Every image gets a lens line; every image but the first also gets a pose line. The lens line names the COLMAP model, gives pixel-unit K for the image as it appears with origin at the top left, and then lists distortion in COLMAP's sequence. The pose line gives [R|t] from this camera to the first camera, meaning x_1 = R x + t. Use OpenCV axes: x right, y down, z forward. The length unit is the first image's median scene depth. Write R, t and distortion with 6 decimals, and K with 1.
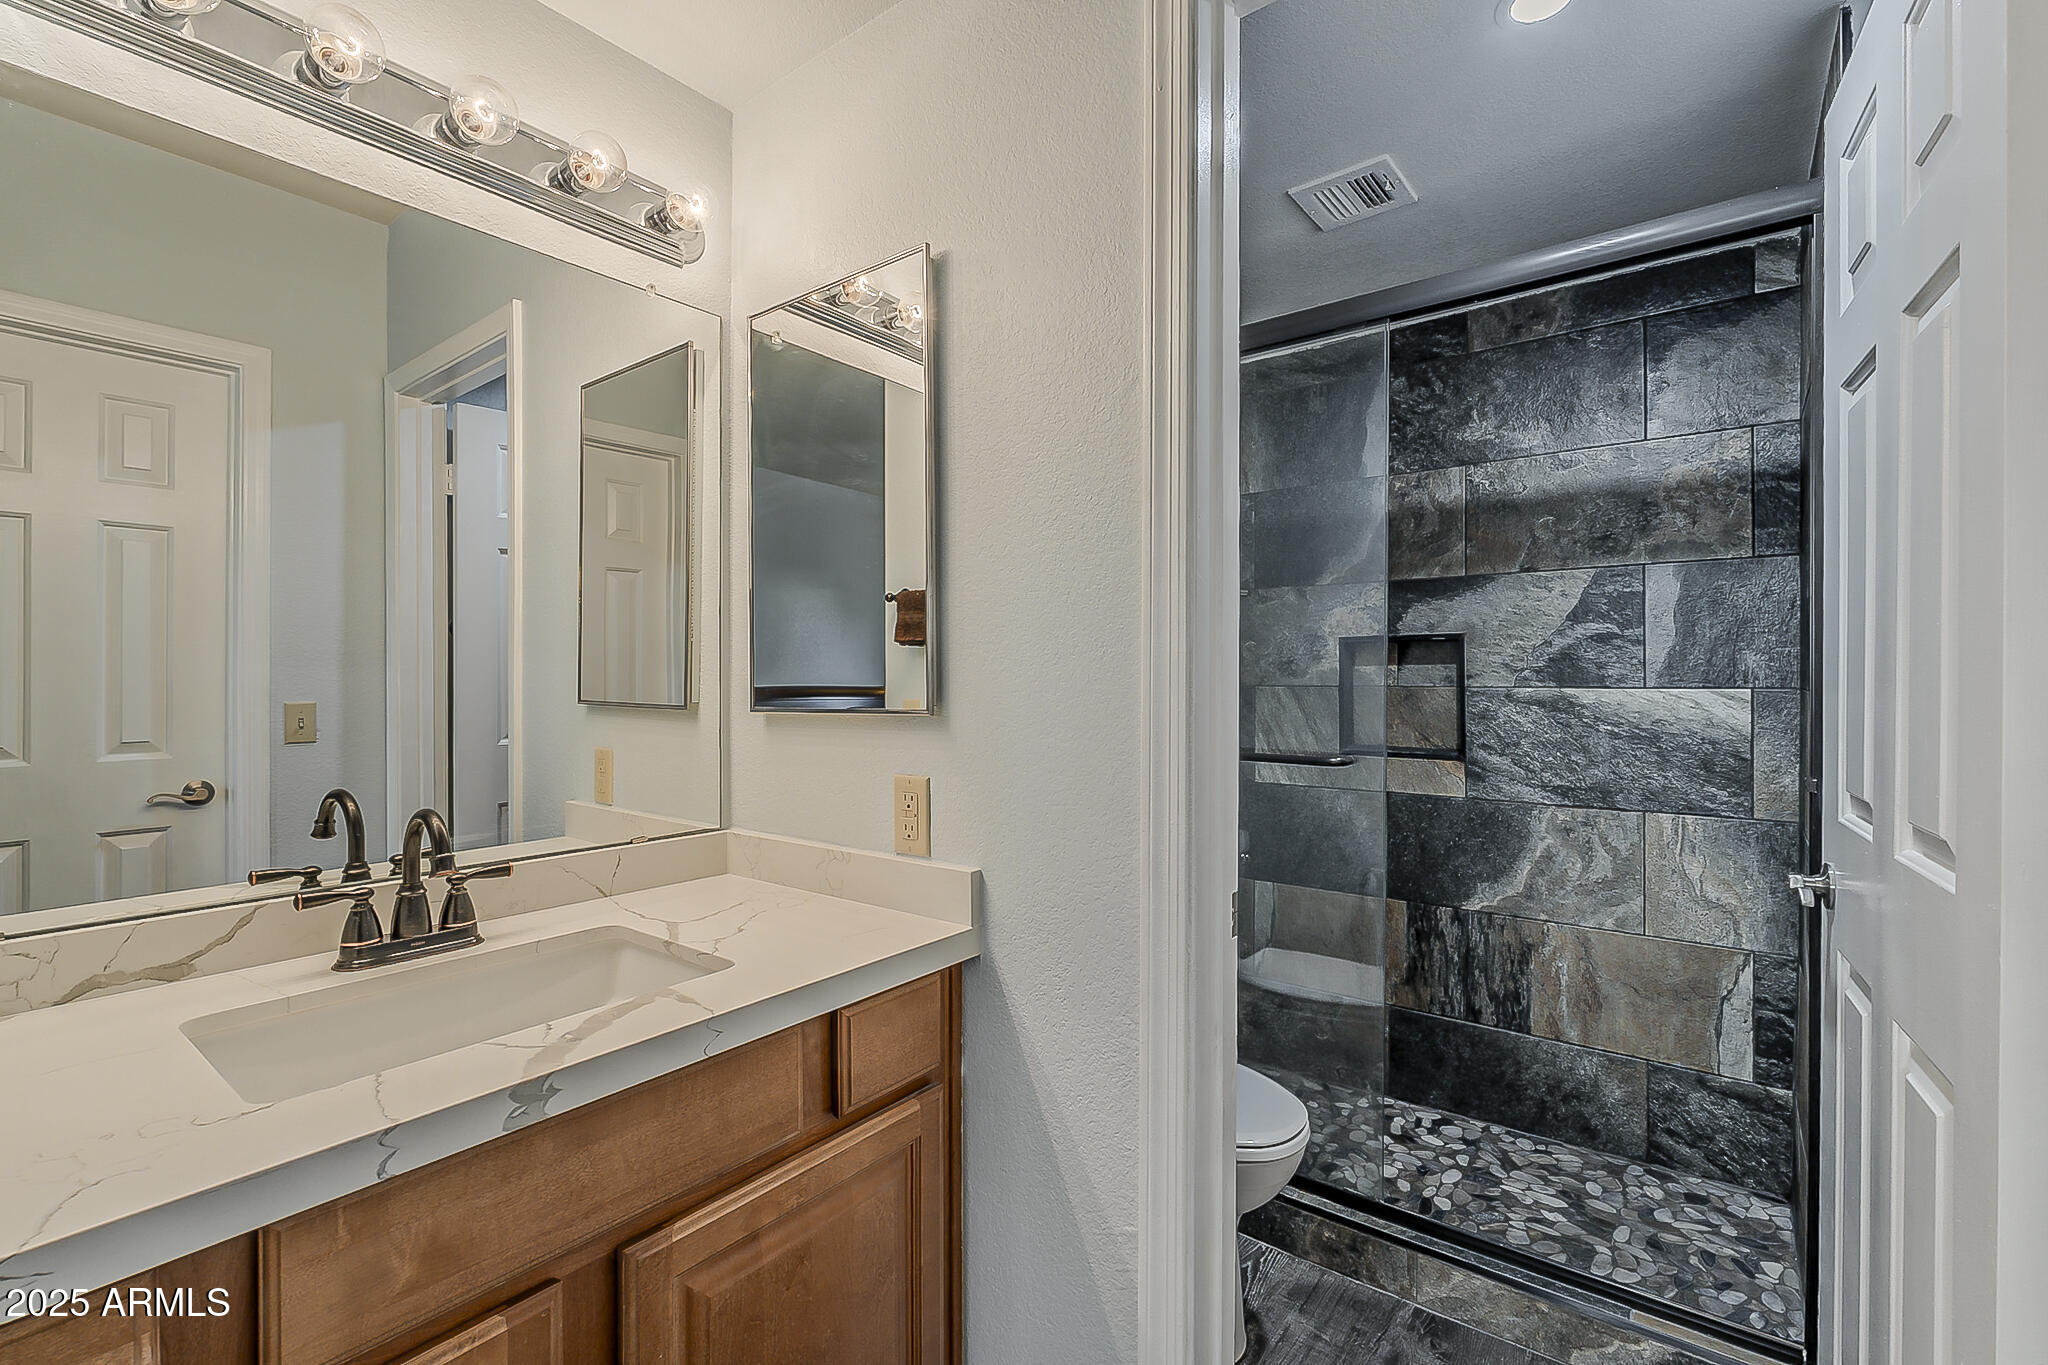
lens RADIAL K [[901.6, 0, 1019.3], [0, 901.6, 679.2], [0, 0, 1]] dist [-0.003793, -0.000659]
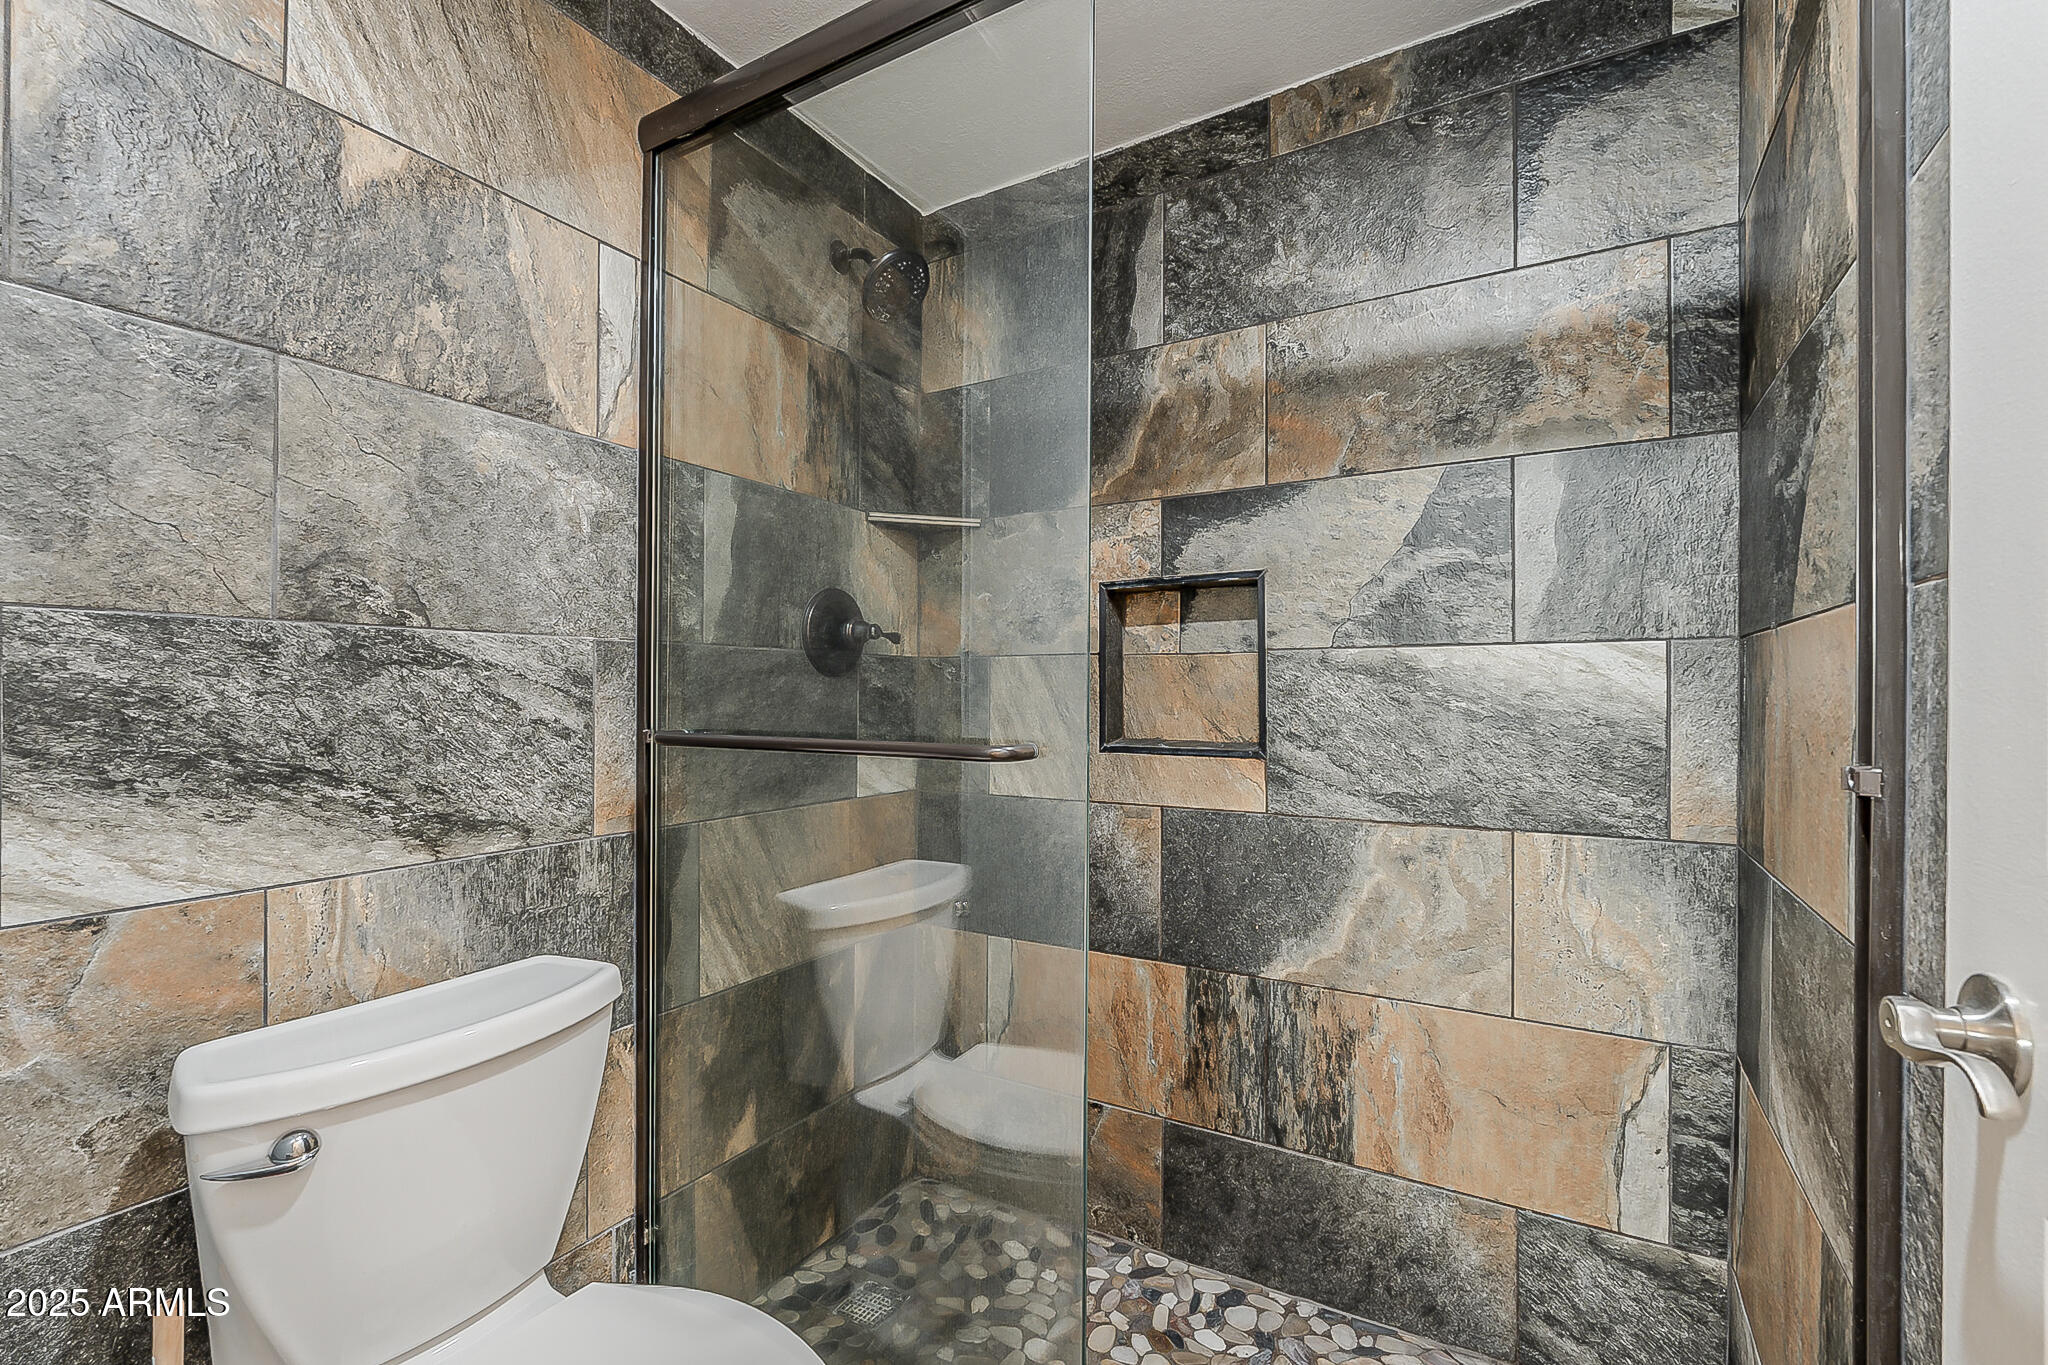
lens RADIAL K [[901.6, 0, 1026.3], [0, 901.6, 696.4], [0, 0, 1]] dist [-0.003793, -0.000659]
pose [[0.991507, 0.000430, 0.130054, 0.249161], [-0.000669, 0.999998, 0.001795, 0.046597], [-0.130053, -0.001867, 0.991505, 0.383049]]
